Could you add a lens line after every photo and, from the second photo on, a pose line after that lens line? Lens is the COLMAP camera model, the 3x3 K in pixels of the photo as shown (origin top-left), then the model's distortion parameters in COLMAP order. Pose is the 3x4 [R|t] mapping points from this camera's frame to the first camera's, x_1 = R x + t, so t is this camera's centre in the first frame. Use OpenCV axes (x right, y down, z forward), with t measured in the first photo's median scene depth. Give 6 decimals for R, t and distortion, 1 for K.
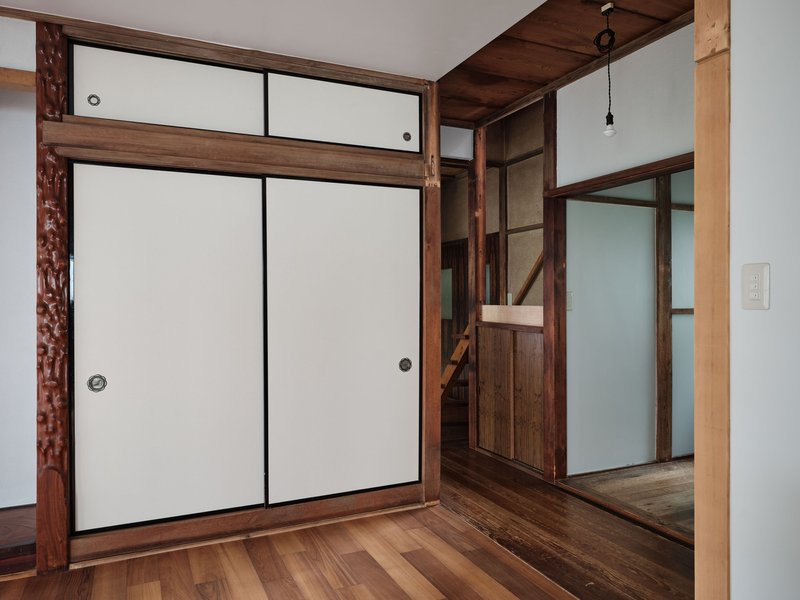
lens RADIAL K [[579.8, 0, 403.0], [0, 579.8, 302.1], [0, 0, 1]] dist [0.000311, -0.001949]
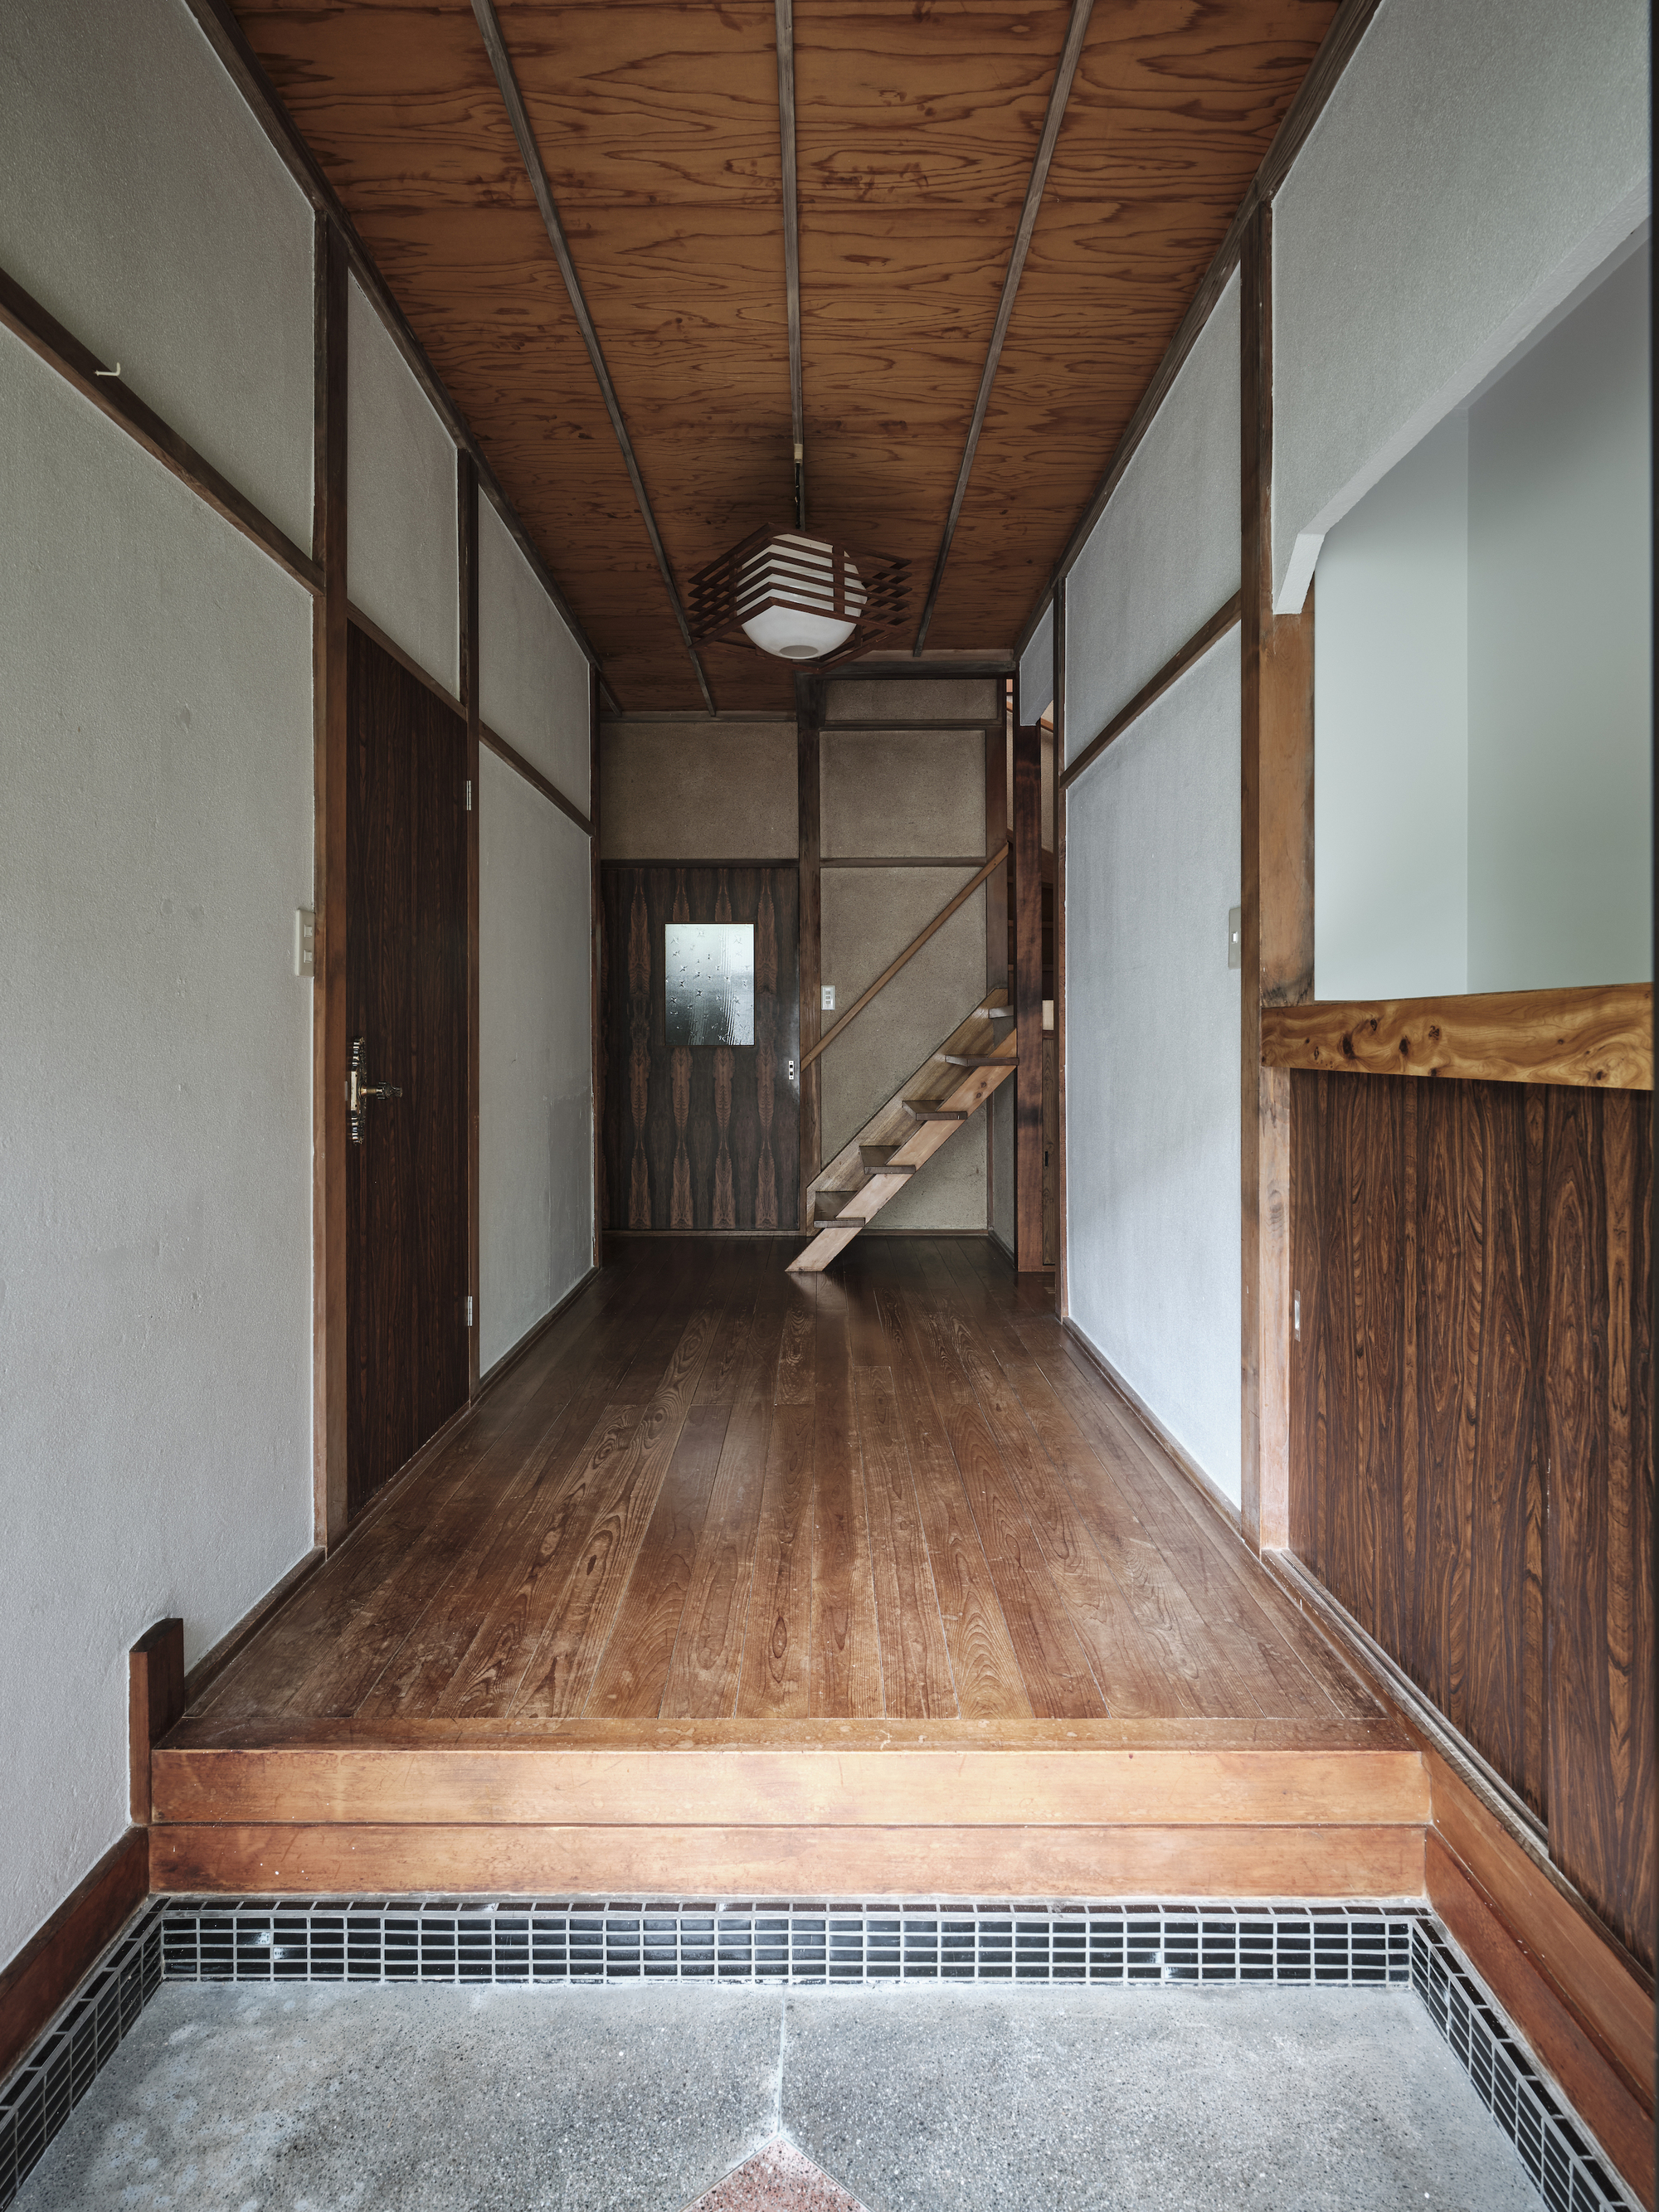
lens RADIAL K [[1236.2, 0, 794.8], [0, 1236.2, 1028.1], [0, 0, 1]] dist [-0.008581, 0.000917]
pose [[0.434392, 0.011410, 0.900652, -1.392479], [-0.000680, 0.999924, -0.012340, 0.062857], [-0.900724, 0.004748, 0.434366, 0.982602]]
